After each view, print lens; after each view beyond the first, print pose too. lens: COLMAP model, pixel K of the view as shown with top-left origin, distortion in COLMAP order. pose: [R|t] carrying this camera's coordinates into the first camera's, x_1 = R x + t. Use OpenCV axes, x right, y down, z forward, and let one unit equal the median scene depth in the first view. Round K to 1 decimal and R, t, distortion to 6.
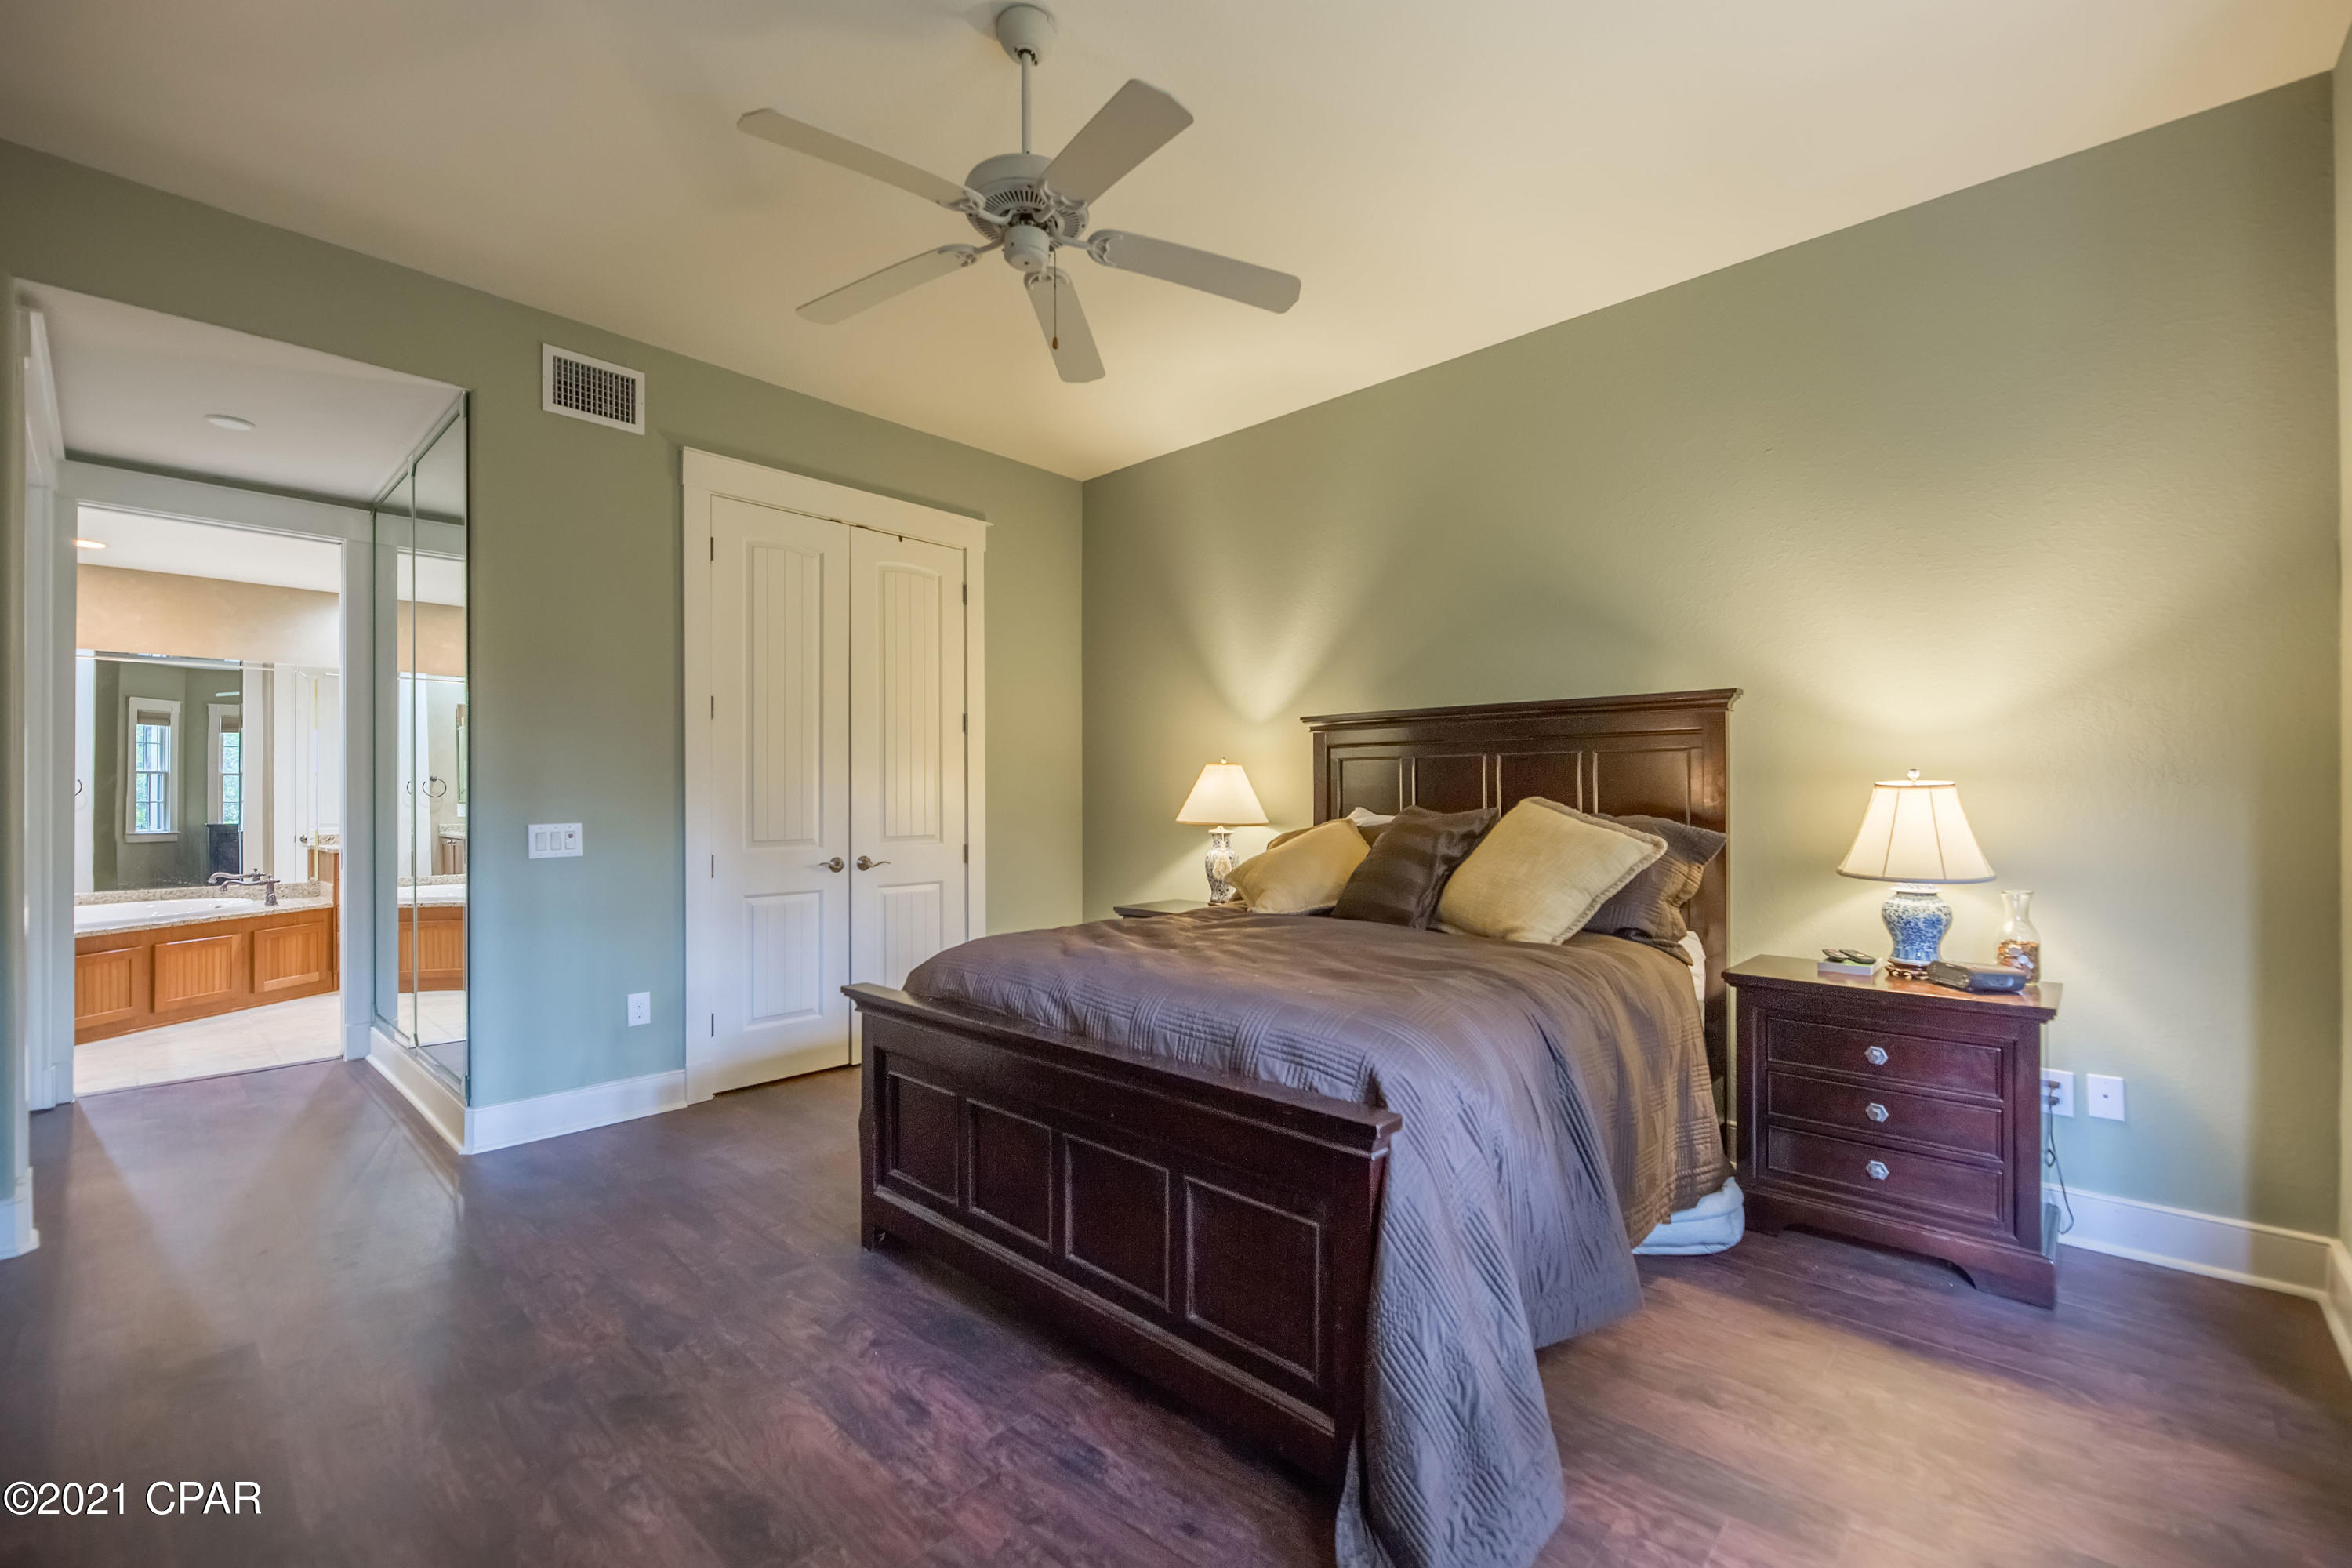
lens RADIAL K [[979.3, 0, 1176.0], [0, 979.3, 784.0], [0, 0, 1]] dist [-0.000401, -0.000158]
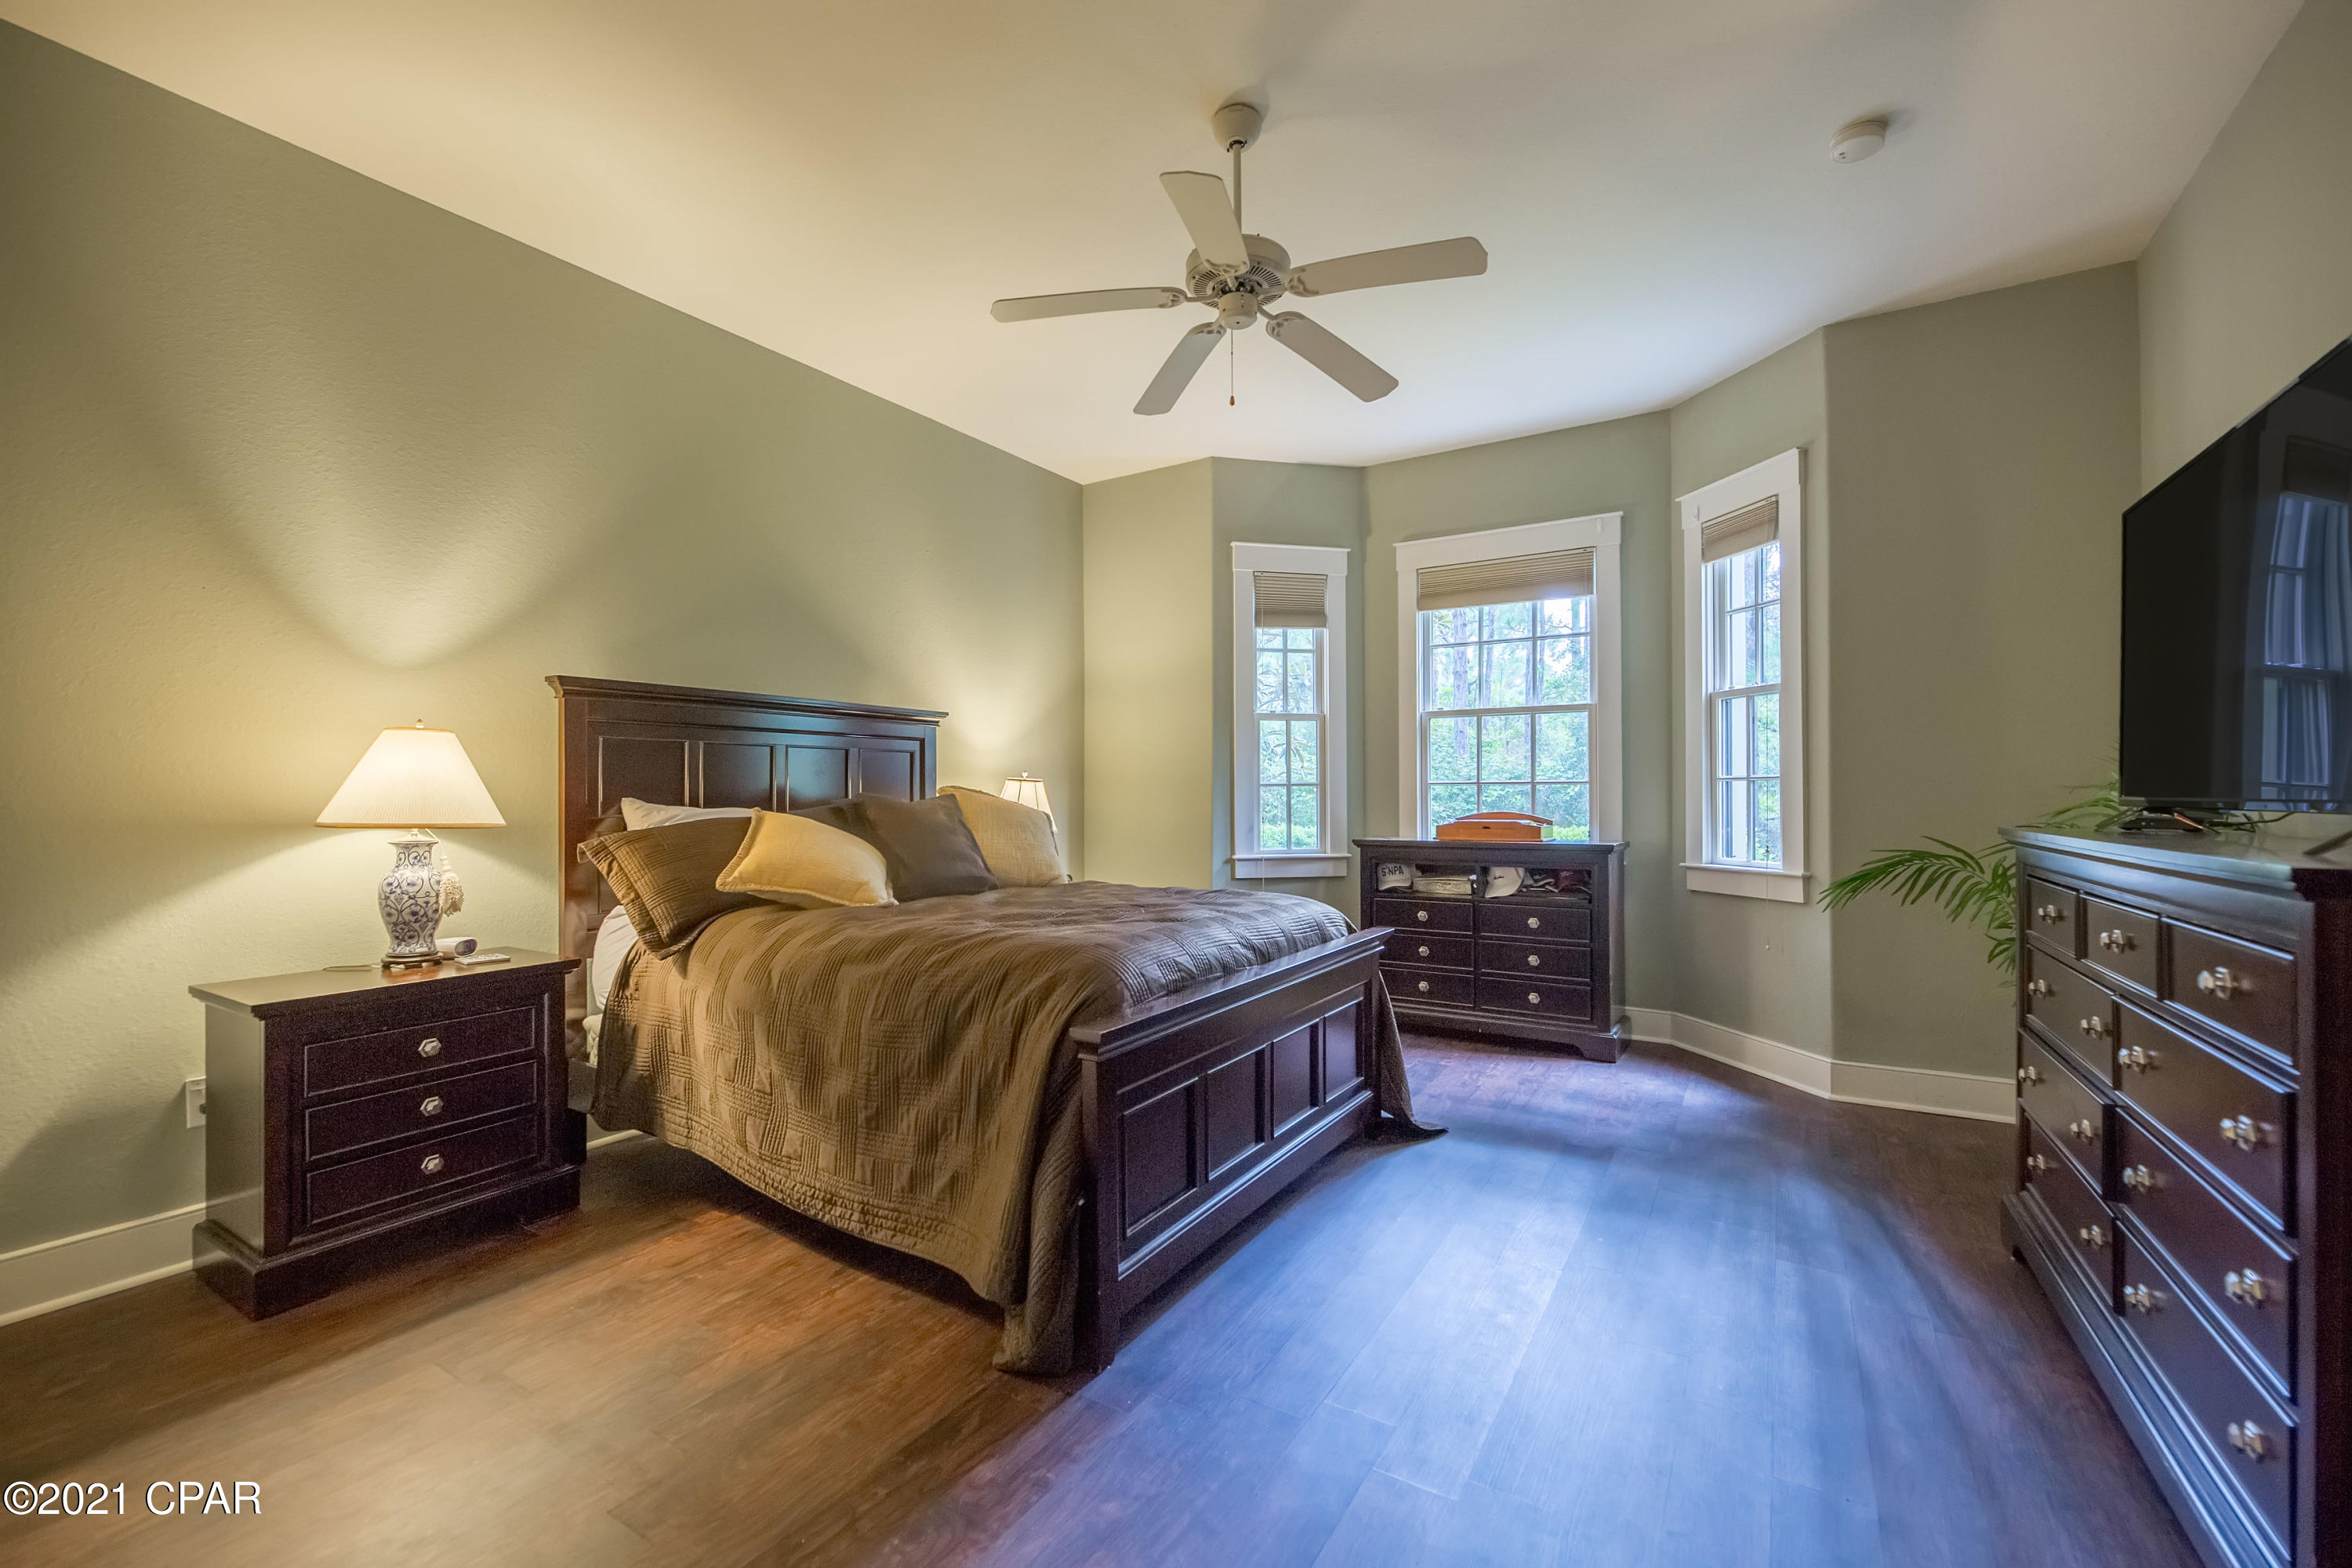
lens RADIAL K [[975.7, 0, 1180.2], [0, 975.7, 796.7], [0, 0, 1]] dist [0.000363, -0.004208]
pose [[-0.978319, 0.003856, -0.207066, -0.809645], [0.006108, 0.999929, -0.010237, 0.026827], [0.207012, -0.011279, -0.978273, 1.320297]]
